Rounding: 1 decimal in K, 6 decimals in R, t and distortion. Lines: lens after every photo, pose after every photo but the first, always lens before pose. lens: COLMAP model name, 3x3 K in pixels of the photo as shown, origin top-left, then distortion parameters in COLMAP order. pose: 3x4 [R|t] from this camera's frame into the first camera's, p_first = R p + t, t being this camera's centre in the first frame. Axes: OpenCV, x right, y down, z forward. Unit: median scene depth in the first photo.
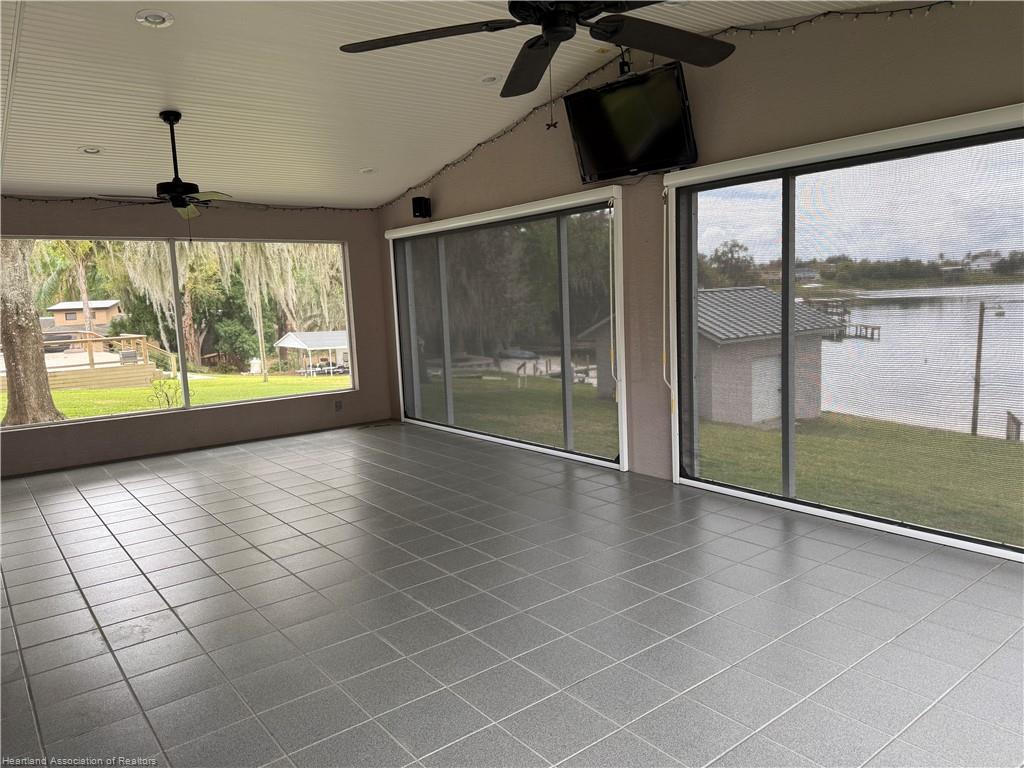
lens RADIAL K [[718.9, 0, 505.2], [0, 718.9, 382.5], [0, 0, 1]] dist [0.046246, -0.080760]
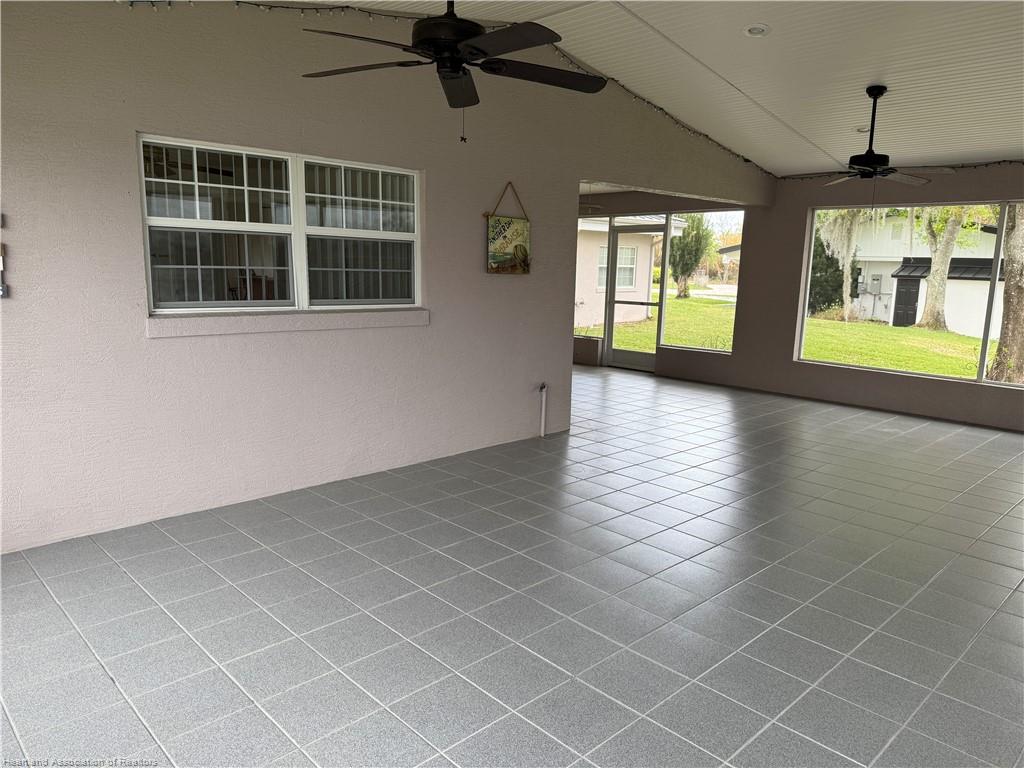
lens RADIAL K [[718.9, 0, 516.6], [0, 718.9, 383.2], [0, 0, 1]] dist [0.046246, -0.080760]
pose [[0.114624, 0.220022, -0.968737, 0.591524], [-0.160416, 0.966466, 0.200525, -0.081921], [0.980371, 0.132416, 0.146075, 0.383443]]
